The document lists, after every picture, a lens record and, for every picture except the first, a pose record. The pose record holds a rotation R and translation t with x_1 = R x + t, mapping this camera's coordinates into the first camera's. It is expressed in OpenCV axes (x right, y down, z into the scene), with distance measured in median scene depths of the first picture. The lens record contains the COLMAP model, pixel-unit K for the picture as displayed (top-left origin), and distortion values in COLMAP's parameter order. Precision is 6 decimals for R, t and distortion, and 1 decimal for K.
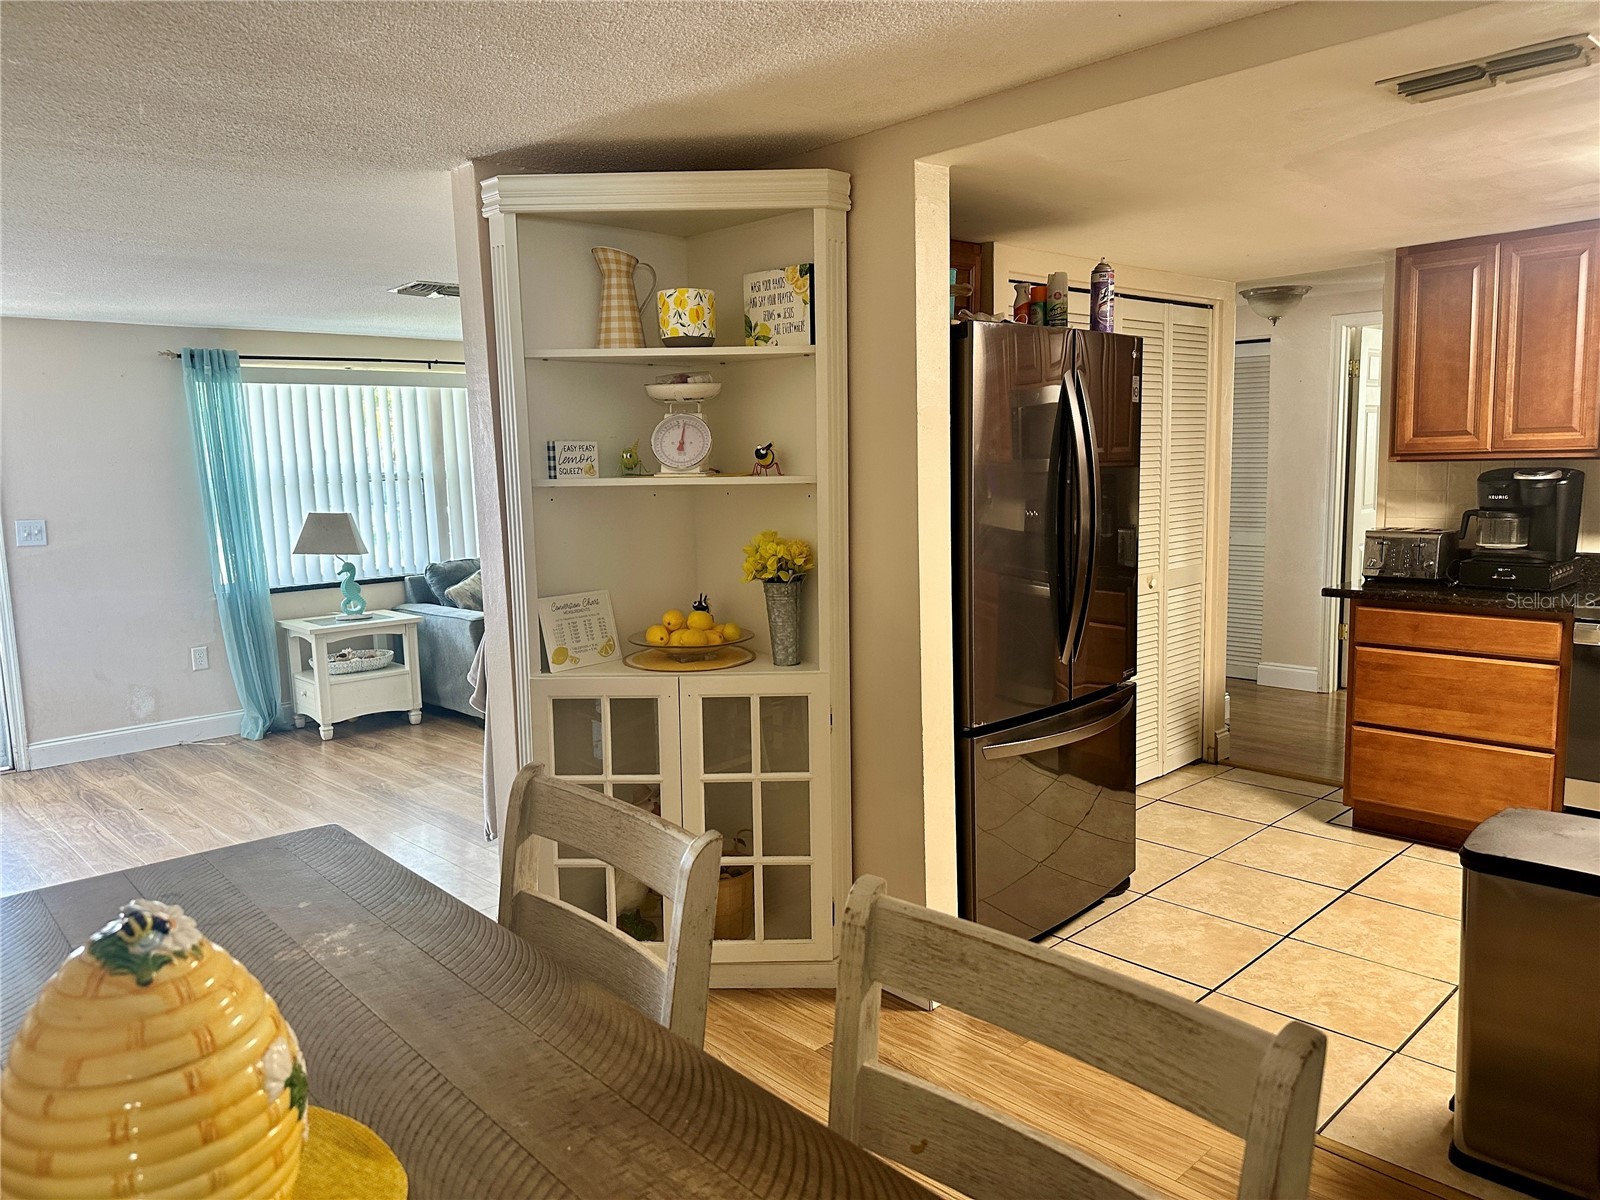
lens RADIAL K [[1136.3, 0, 789.0], [0, 1136.3, 605.7], [0, 0, 1]] dist [0.018409, -0.008674]
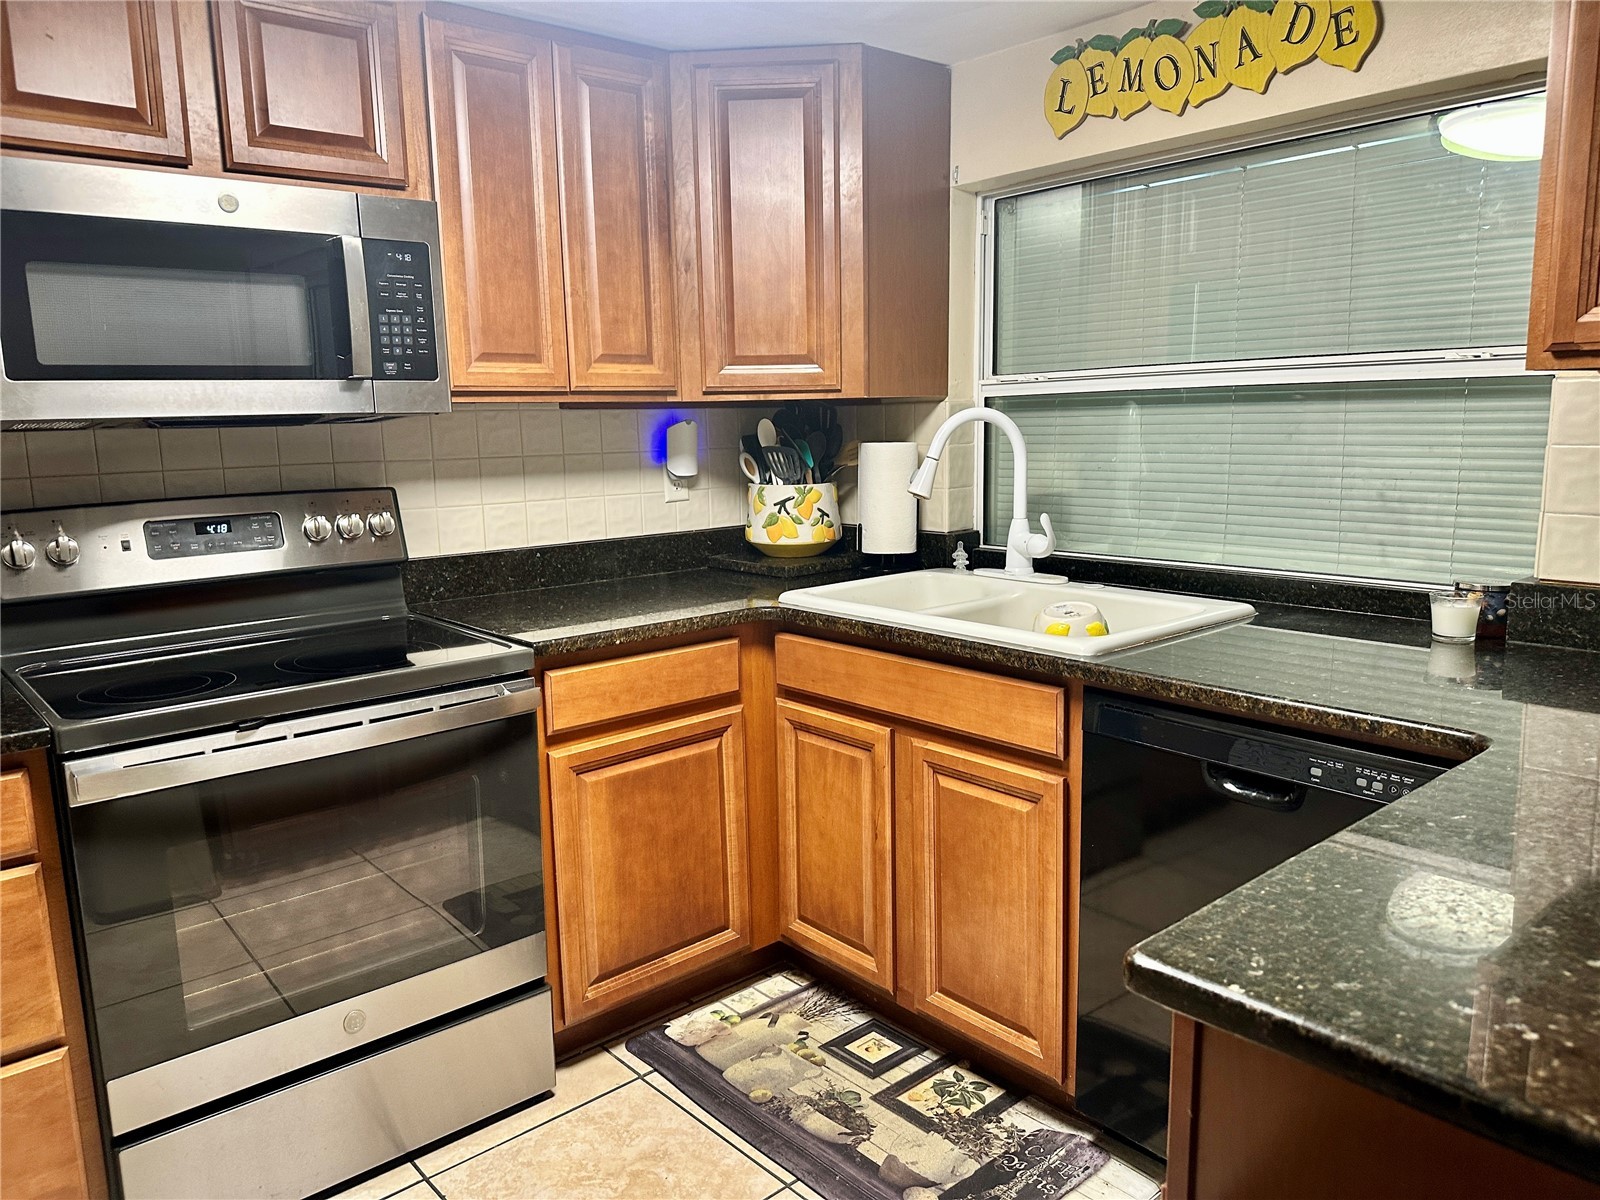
lens RADIAL K [[1119.7, 0, 795.4], [0, 1119.7, 604.0], [0, 0, 1]] dist [0.113163, -0.191523]
pose [[0.037315, -0.136525, 0.989934, 0.242038], [0.152170, 0.979847, 0.129398, -0.057831], [-0.987650, 0.145809, 0.057338, 0.631046]]
